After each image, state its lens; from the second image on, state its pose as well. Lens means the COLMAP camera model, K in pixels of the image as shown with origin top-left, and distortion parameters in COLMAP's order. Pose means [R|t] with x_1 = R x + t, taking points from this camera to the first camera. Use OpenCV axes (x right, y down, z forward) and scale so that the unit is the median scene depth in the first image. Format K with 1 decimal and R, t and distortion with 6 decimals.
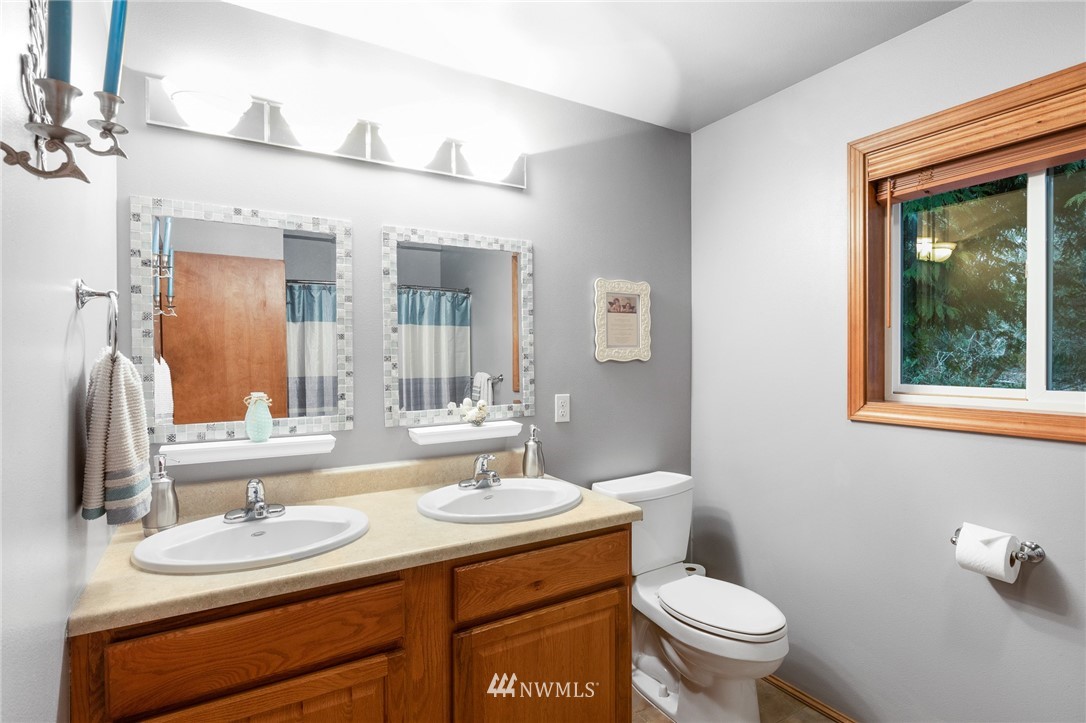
lens RADIAL K [[551.7, 0, 543.8], [0, 551.7, 352.0], [0, 0, 1]] dist [0.000761, 0.000092]
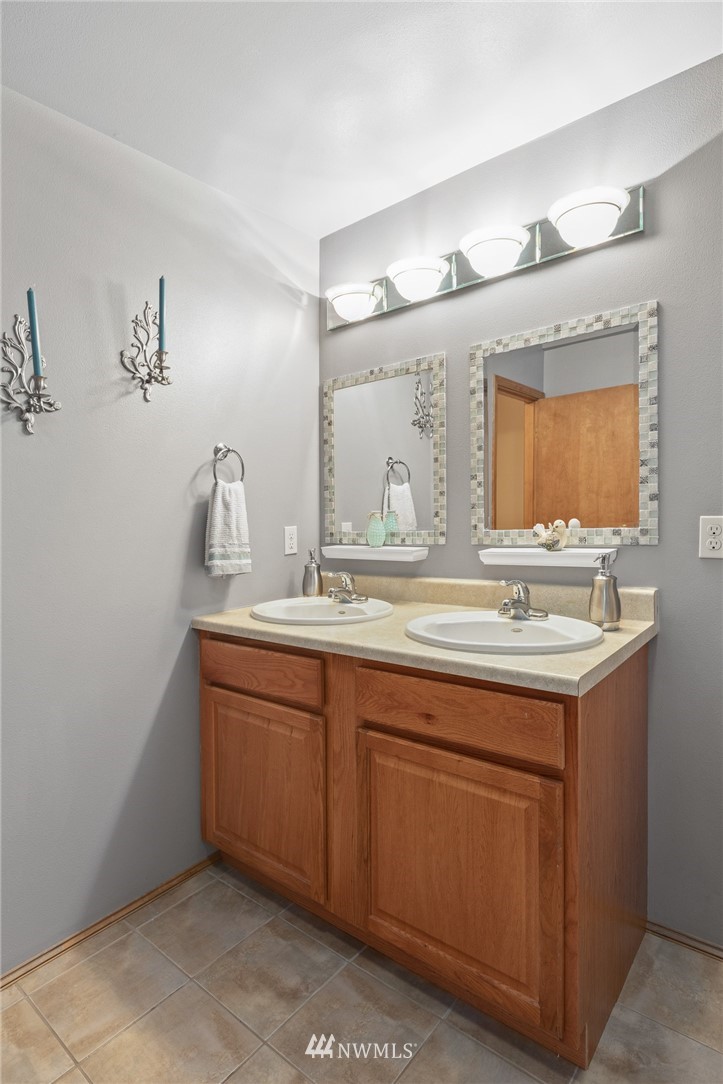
lens RADIAL K [[562.8, 0, 363.3], [0, 562.8, 507.3], [0, 0, 1]] dist [-0.000522, 0.000256]
pose [[0.333299, -0.014183, -0.942715, 0.544598], [0.042930, 0.999078, 0.000147, 0.050837], [0.941843, -0.040520, 0.333600, 0.406475]]
